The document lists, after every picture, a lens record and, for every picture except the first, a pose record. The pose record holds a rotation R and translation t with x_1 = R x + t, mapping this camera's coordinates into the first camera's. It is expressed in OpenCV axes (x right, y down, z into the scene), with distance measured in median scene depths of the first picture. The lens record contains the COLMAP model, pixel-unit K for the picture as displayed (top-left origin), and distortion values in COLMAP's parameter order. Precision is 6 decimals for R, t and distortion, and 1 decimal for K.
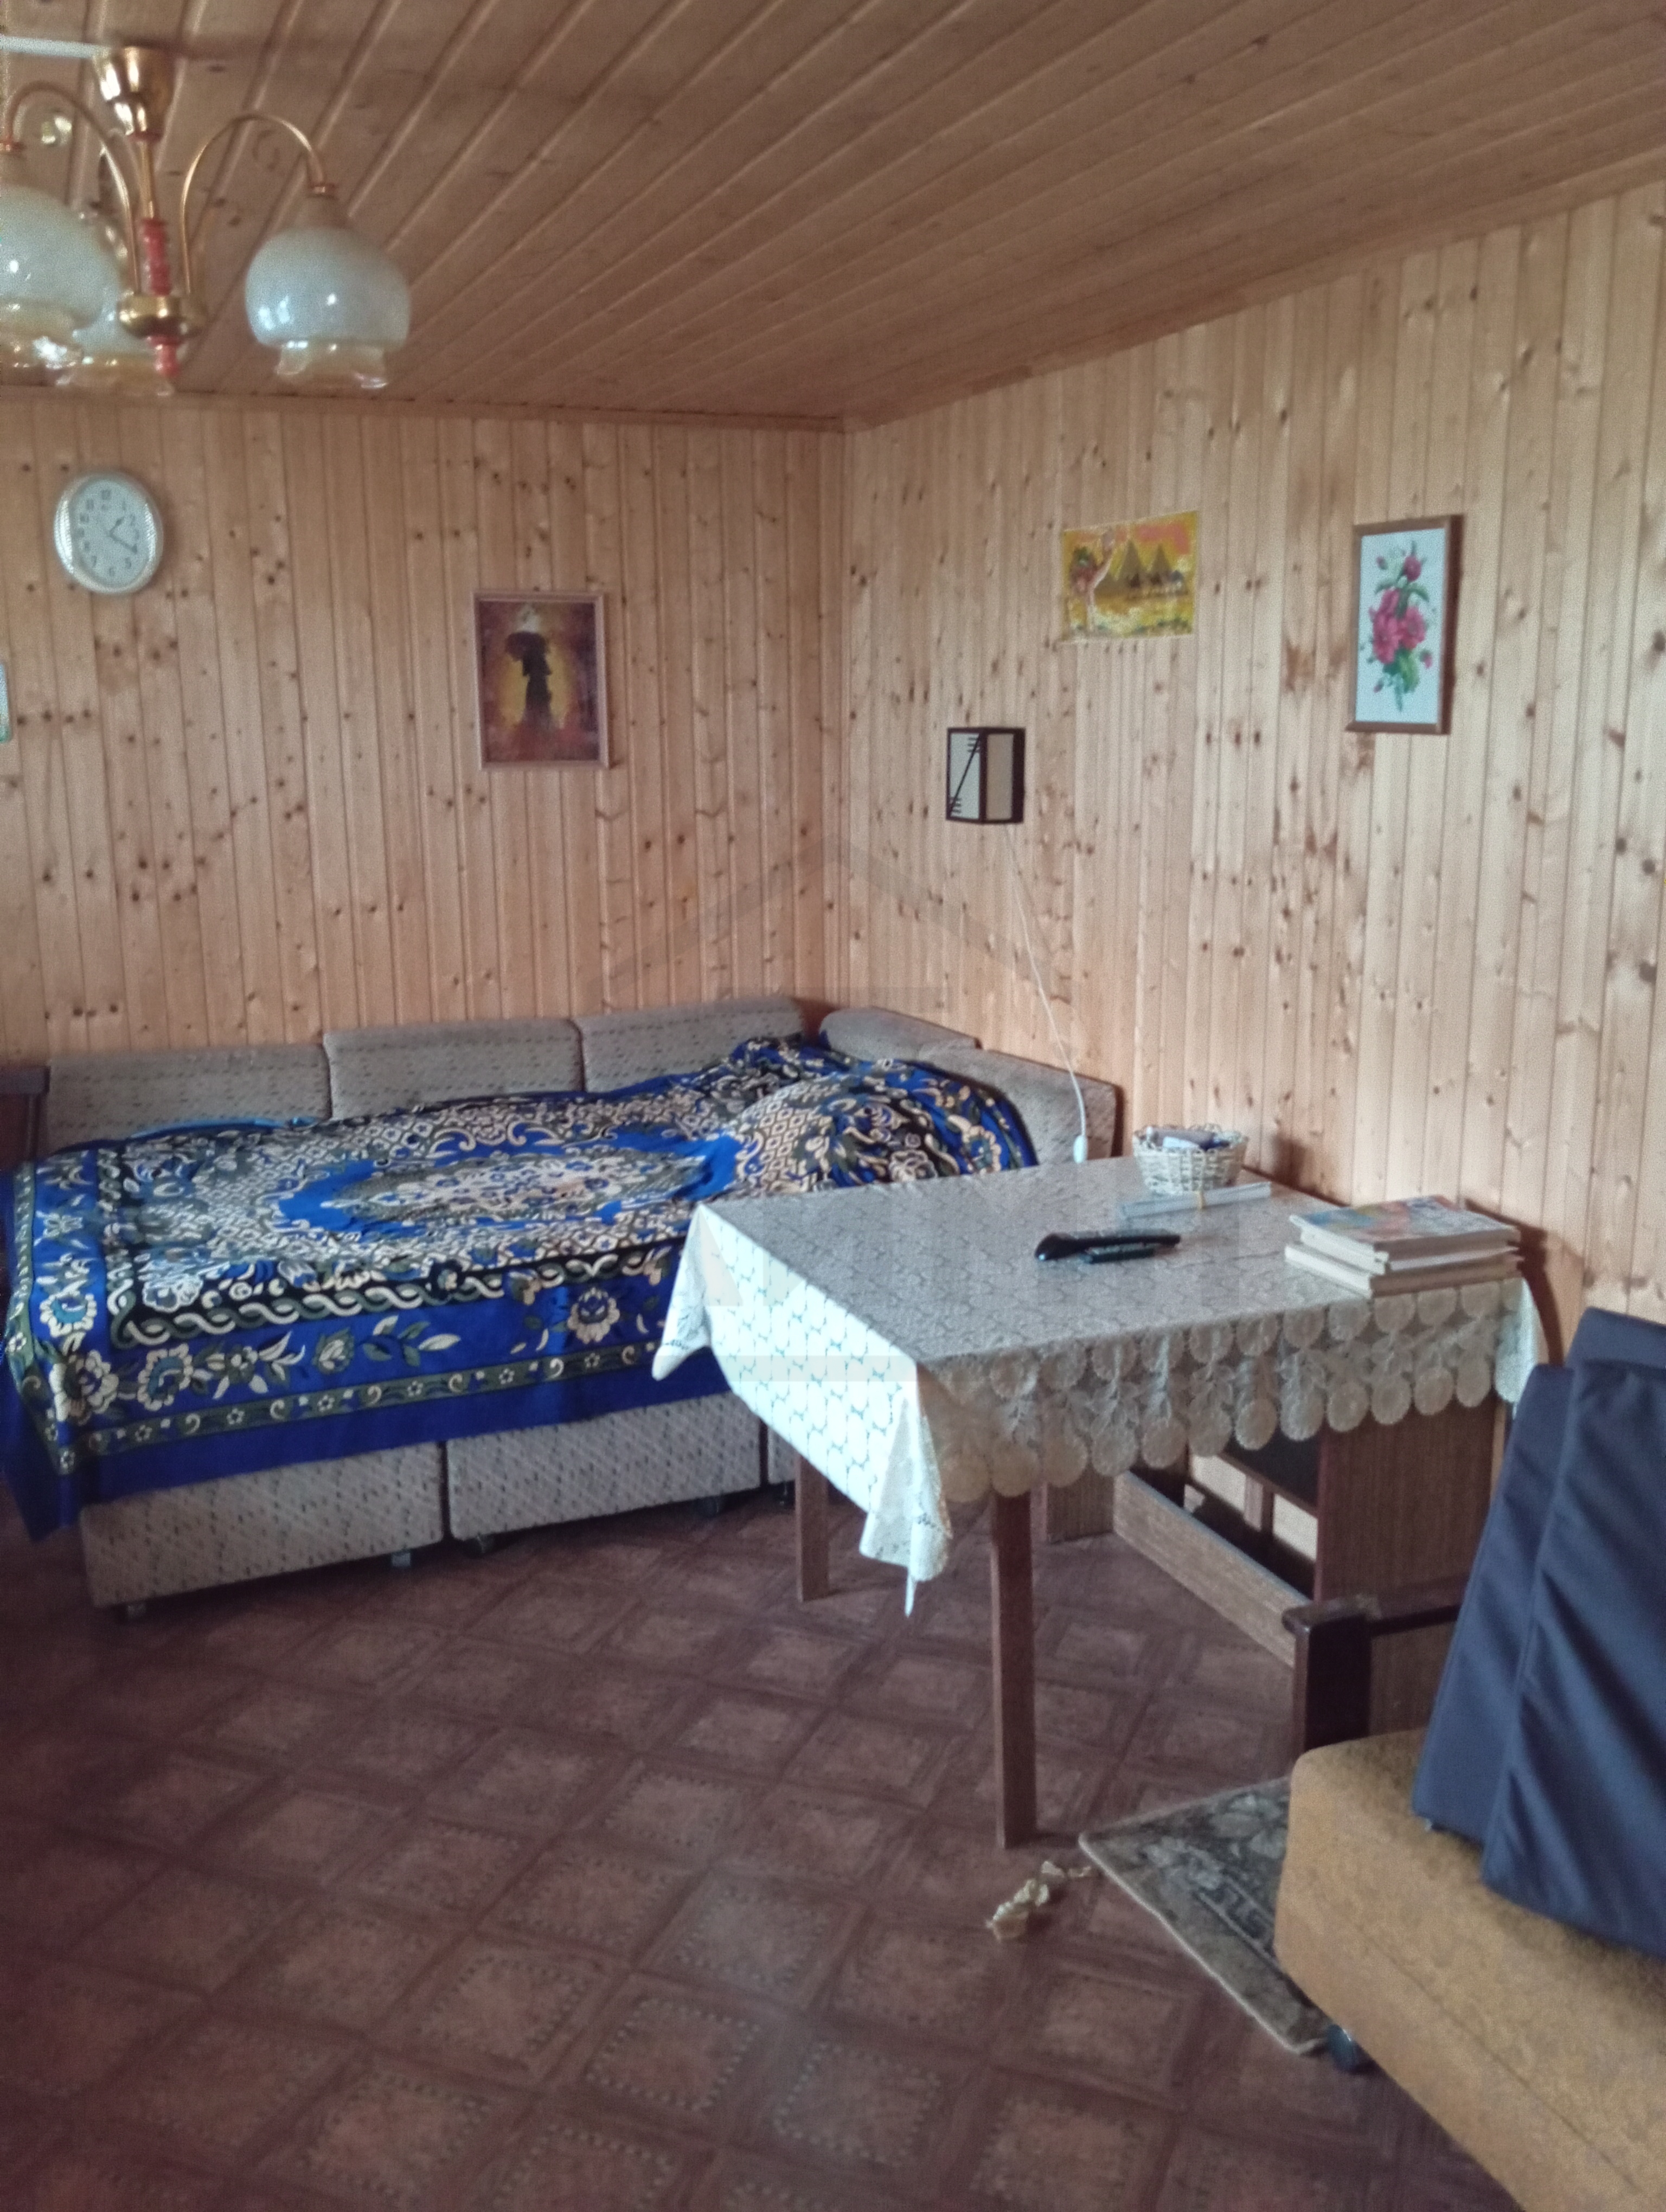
lens RADIAL K [[1901.0, 0, 844.1], [0, 1901.0, 1088.5], [0, 0, 1]] dist [0.044405, -0.076511]
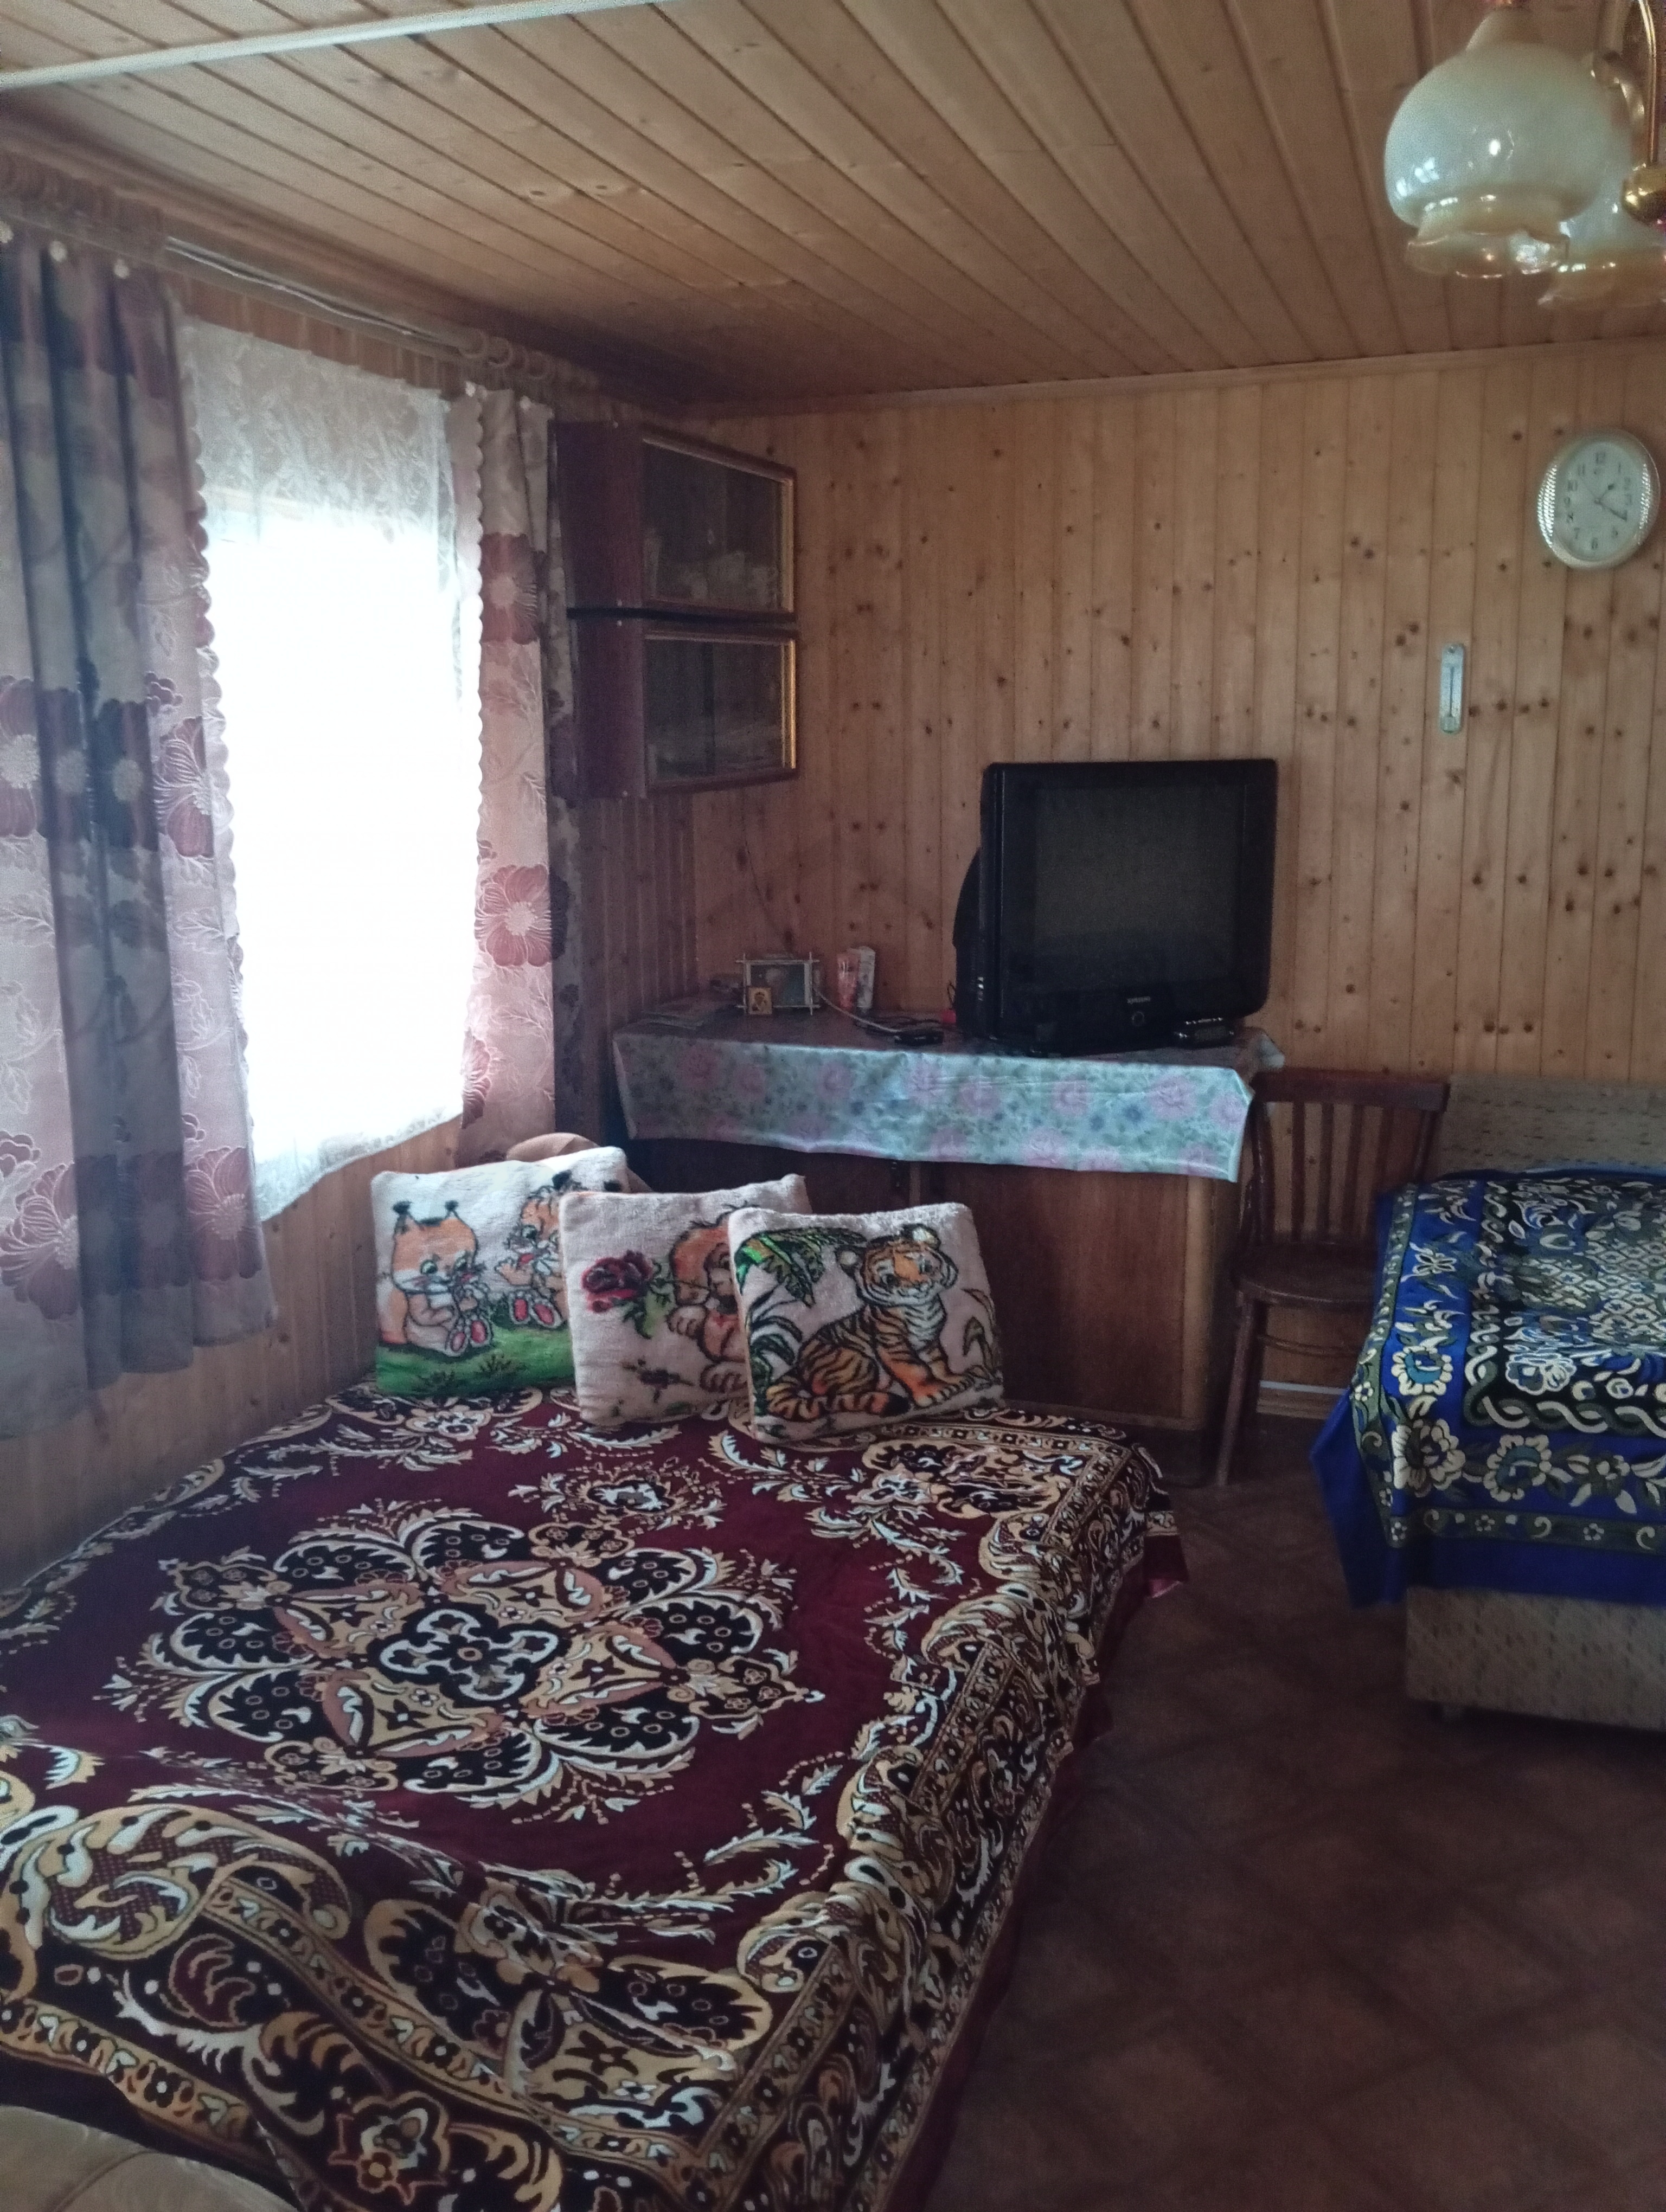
lens RADIAL K [[1901.0, 0, 844.1], [0, 1901.0, 1088.5], [0, 0, 1]] dist [0.044405, -0.076511]
pose [[0.747085, 0.123631, -0.653131, -0.037610], [-0.120025, 0.991491, 0.050387, -0.026033], [0.653803, 0.040749, 0.755567, 0.134482]]
